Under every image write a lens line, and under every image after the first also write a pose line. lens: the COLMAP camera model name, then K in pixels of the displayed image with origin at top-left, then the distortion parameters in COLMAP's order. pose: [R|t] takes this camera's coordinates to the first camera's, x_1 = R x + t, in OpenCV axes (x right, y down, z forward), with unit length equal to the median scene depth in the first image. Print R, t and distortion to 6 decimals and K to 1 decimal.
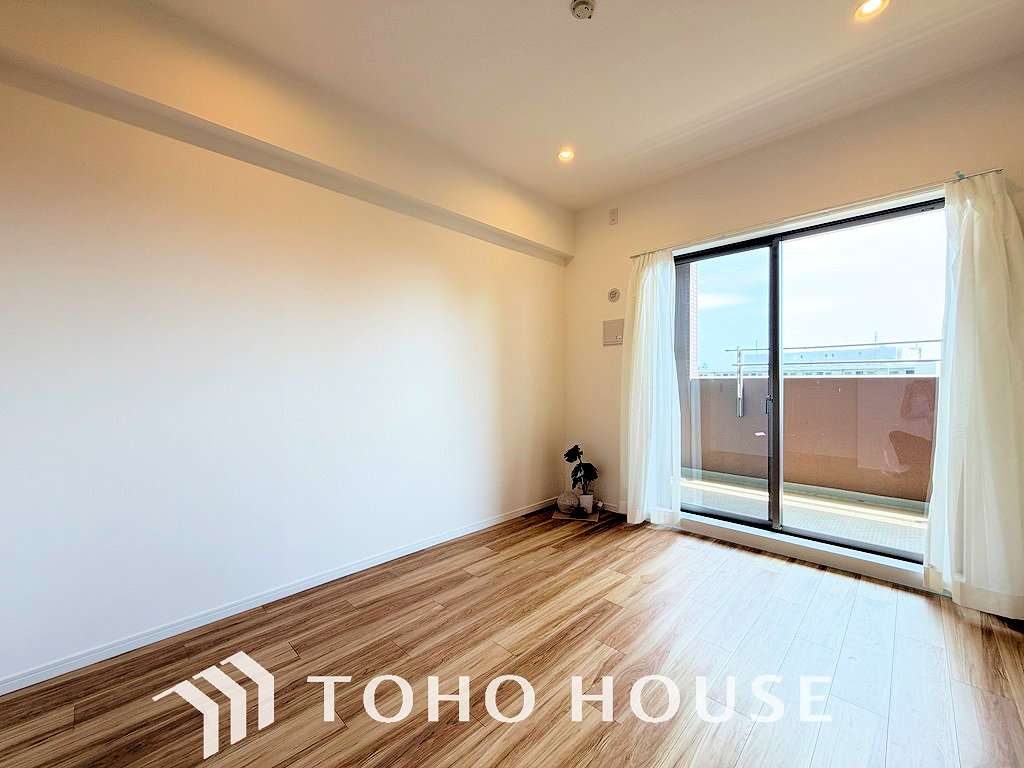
lens RADIAL K [[407.8, 0, 513.0], [0, 407.8, 385.1], [0, 0, 1]] dist [0.000566, 0.000528]
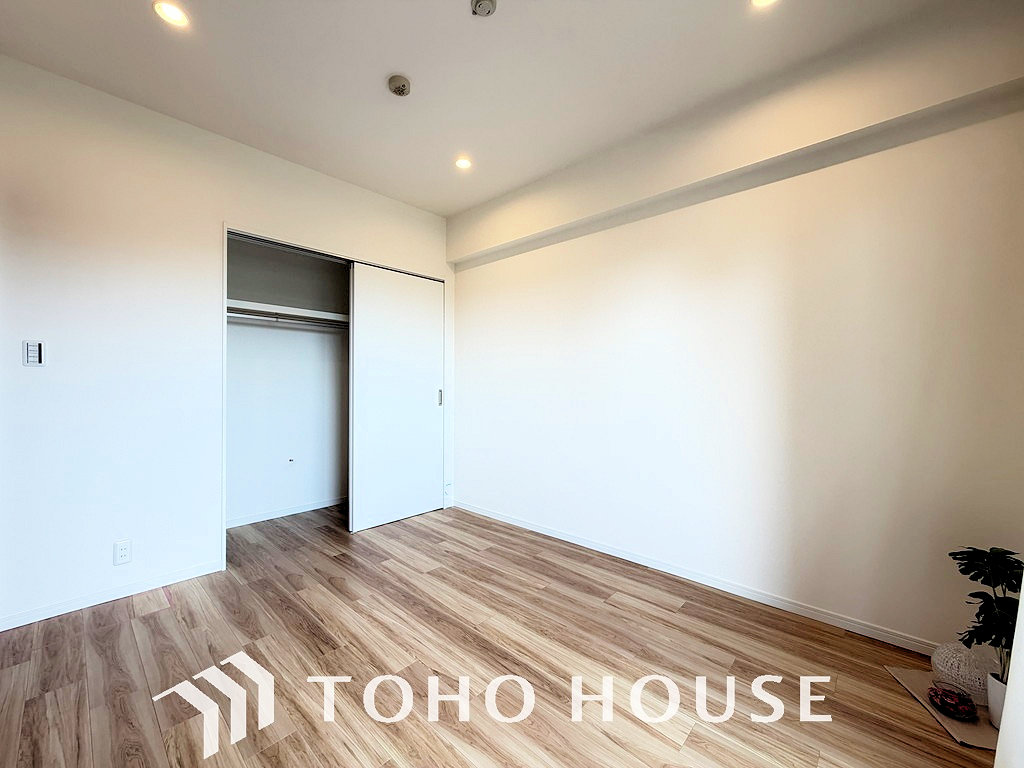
lens RADIAL K [[407.8, 0, 515.4], [0, 407.8, 385.2], [0, 0, 1]] dist [0.000566, 0.000528]
pose [[0.045042, 0.004894, -0.998973, 0.853335], [-0.013466, 0.999900, 0.004291, -0.024417], [0.998894, 0.013259, 0.045103, 0.767371]]
